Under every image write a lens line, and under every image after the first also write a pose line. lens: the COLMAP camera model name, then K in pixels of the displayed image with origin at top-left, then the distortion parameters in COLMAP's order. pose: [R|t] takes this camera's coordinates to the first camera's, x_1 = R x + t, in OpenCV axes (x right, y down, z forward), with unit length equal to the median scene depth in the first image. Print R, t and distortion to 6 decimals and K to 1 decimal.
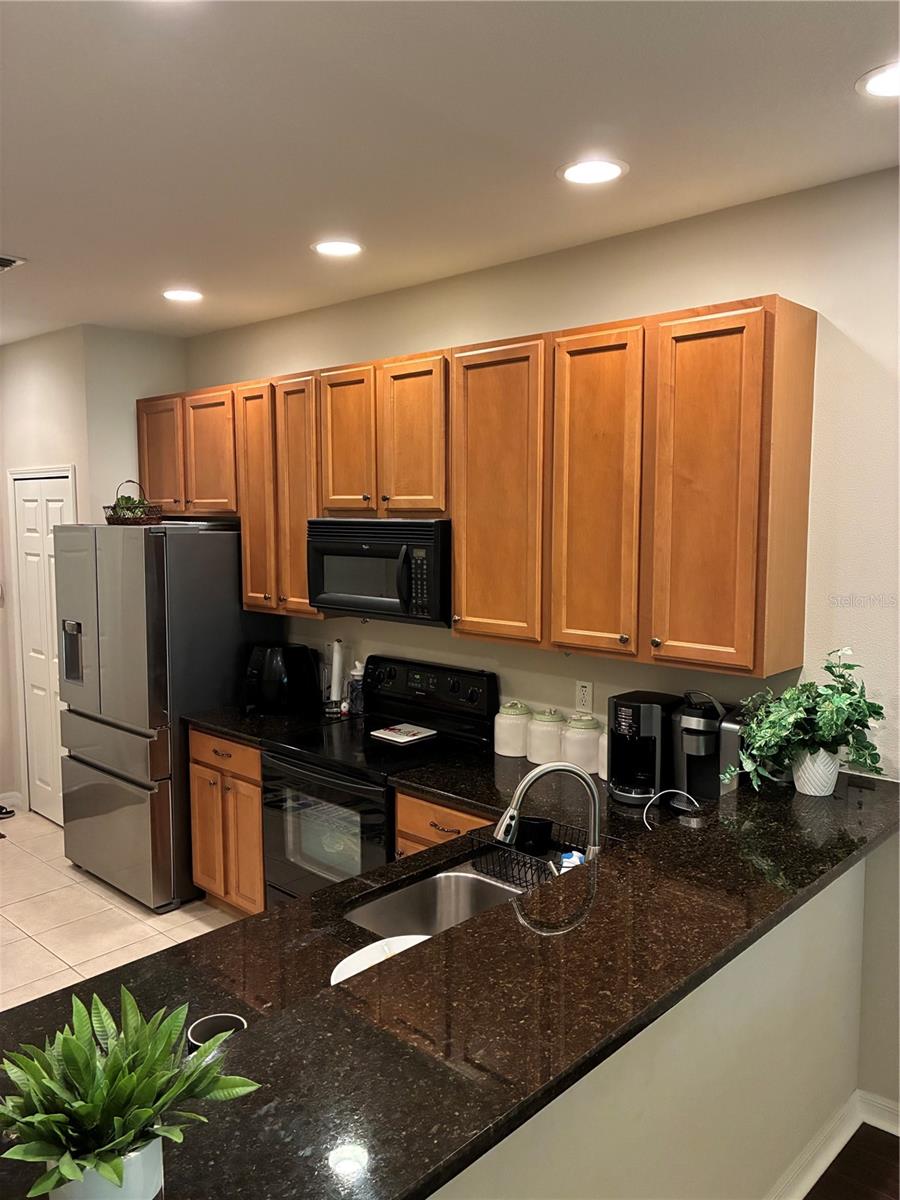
lens RADIAL K [[908.1, 0, 444.6], [0, 908.1, 600.7], [0, 0, 1]] dist [0.050012, -0.067768]
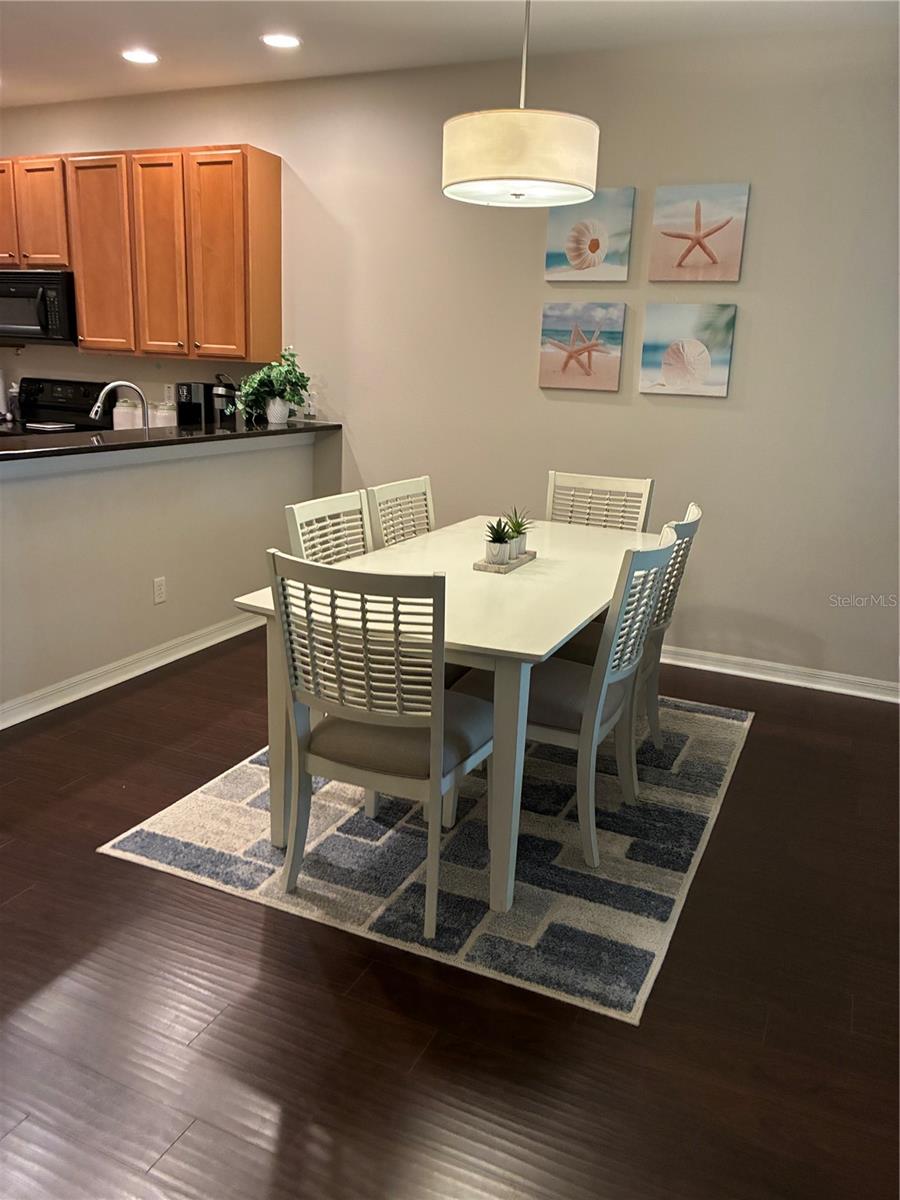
lens RADIAL K [[908.1, 0, 461.1], [0, 908.1, 601.2], [0, 0, 1]] dist [0.050012, -0.067768]
pose [[0.940881, -0.043866, 0.335885, 0.089856], [-0.011725, 0.986768, 0.161716, 0.226818], [-0.338534, -0.156094, 0.927917, -0.840095]]
